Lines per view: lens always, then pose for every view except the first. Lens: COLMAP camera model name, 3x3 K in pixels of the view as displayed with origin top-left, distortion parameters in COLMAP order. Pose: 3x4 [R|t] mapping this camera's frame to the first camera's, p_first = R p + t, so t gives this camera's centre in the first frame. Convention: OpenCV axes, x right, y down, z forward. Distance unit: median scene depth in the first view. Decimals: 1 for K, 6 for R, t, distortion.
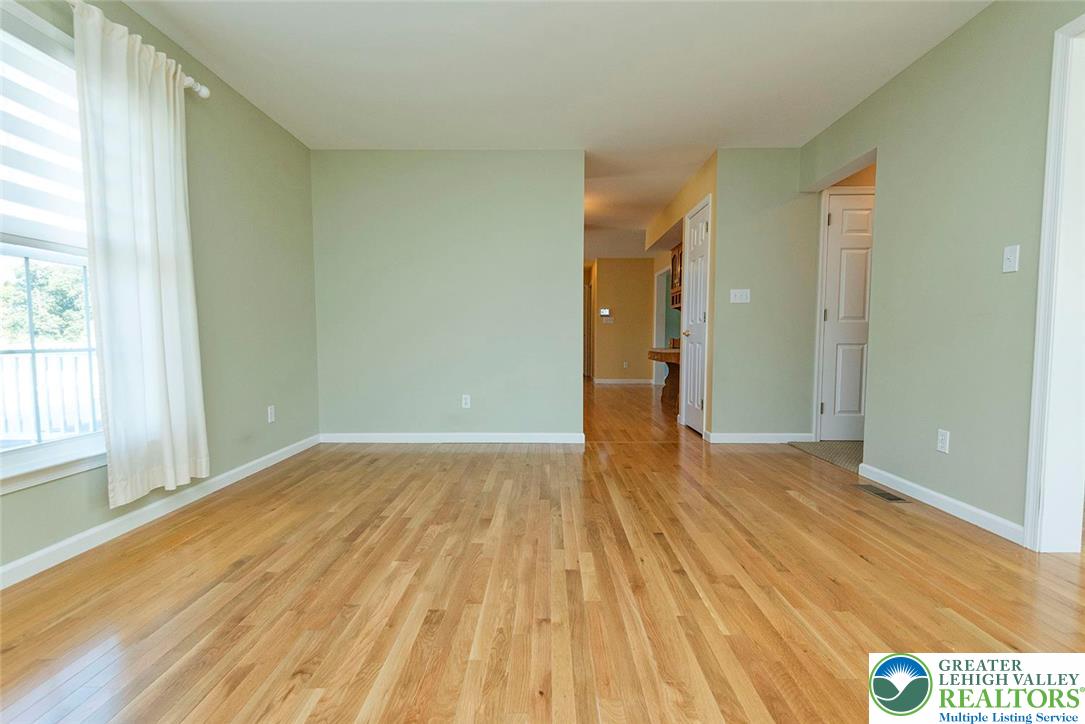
lens RADIAL K [[496.3, 0, 547.0], [0, 496.3, 367.4], [0, 0, 1]] dist [0.038128, -0.025498]
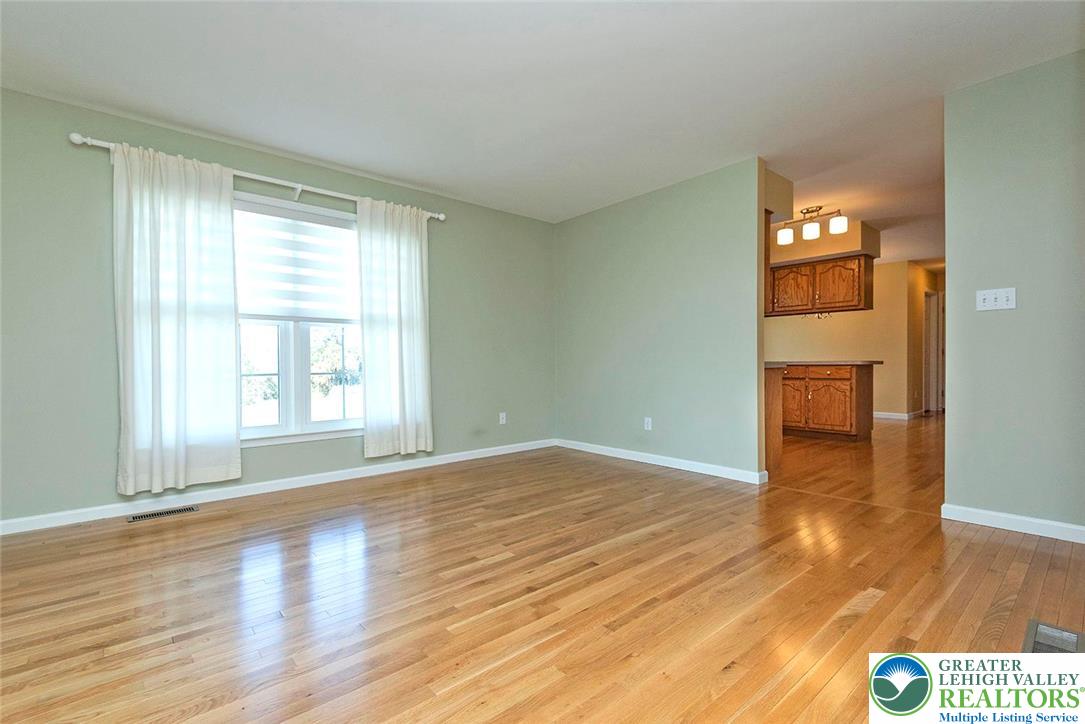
lens RADIAL K [[488.0, 0, 548.4], [0, 488.0, 366.8], [0, 0, 1]] dist [0.026260, -0.014958]
pose [[0.668837, 0.004125, -0.743397, 0.838549], [-0.038985, 0.998803, -0.029532, -0.026005], [0.742386, 0.048734, 0.668198, 0.244470]]
